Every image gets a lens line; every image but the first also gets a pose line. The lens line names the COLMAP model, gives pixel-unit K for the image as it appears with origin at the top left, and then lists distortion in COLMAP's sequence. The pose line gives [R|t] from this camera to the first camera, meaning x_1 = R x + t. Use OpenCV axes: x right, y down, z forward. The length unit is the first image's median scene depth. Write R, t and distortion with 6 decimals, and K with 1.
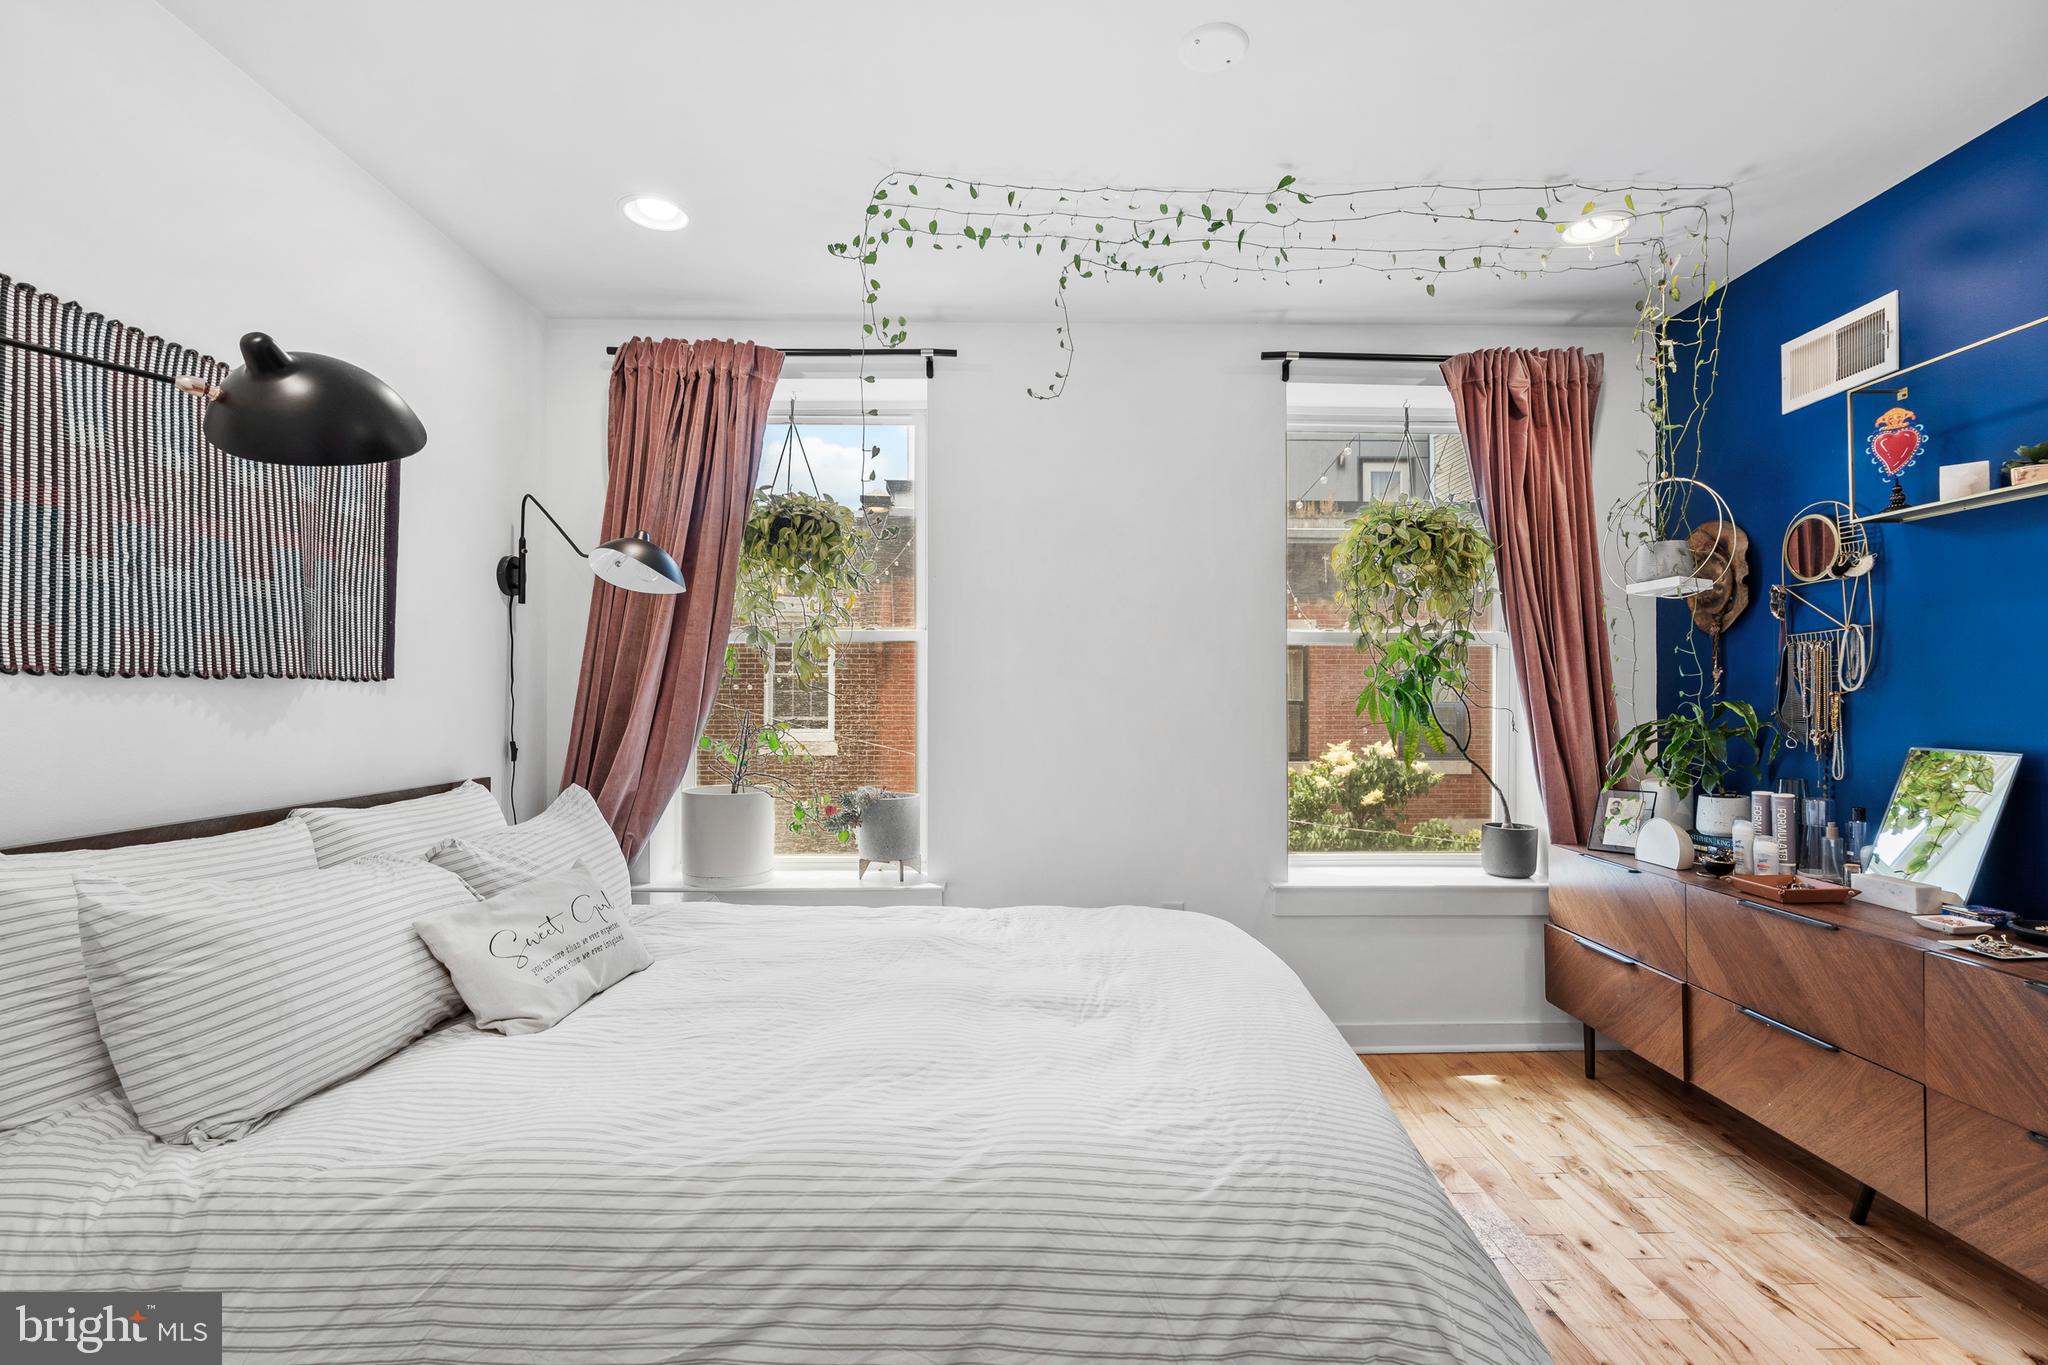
lens RADIAL K [[921.6, 0, 1024.0], [0, 921.6, 682.5], [0, 0, 1]] dist [0.000884, 0.000313]
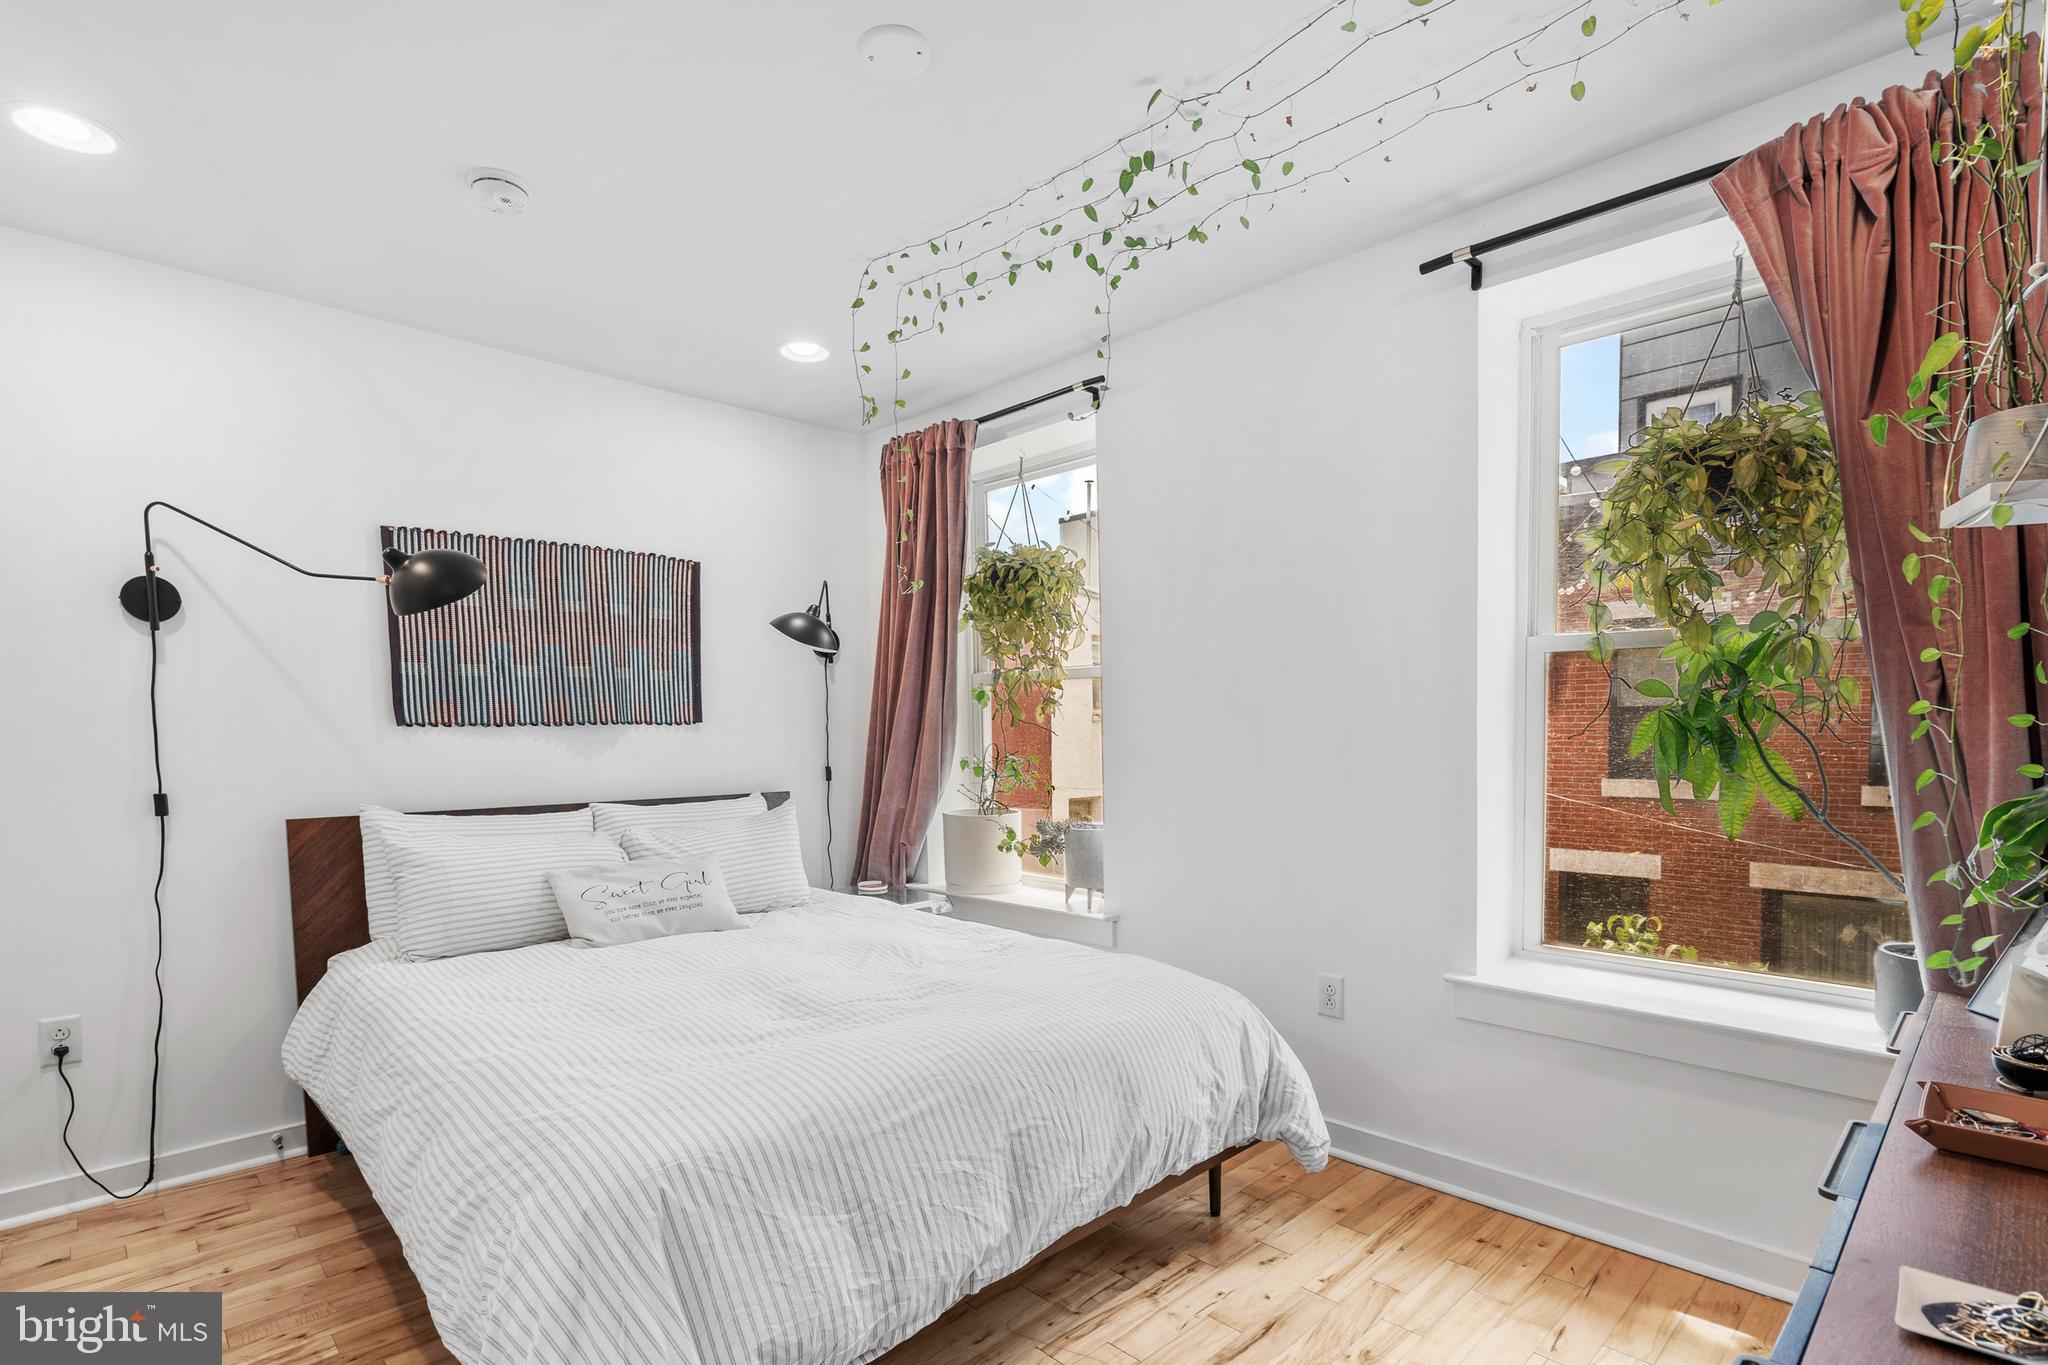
lens RADIAL K [[943.1, 0, 1030.6], [0, 943.1, 775.2], [0, 0, 1]] dist [-0.000547, 0.000210]
pose [[0.702121, 0.026279, -0.711572, 0.604401], [0.021203, 0.998104, 0.057783, 0.002831], [0.711742, -0.055659, 0.700233, 0.225310]]
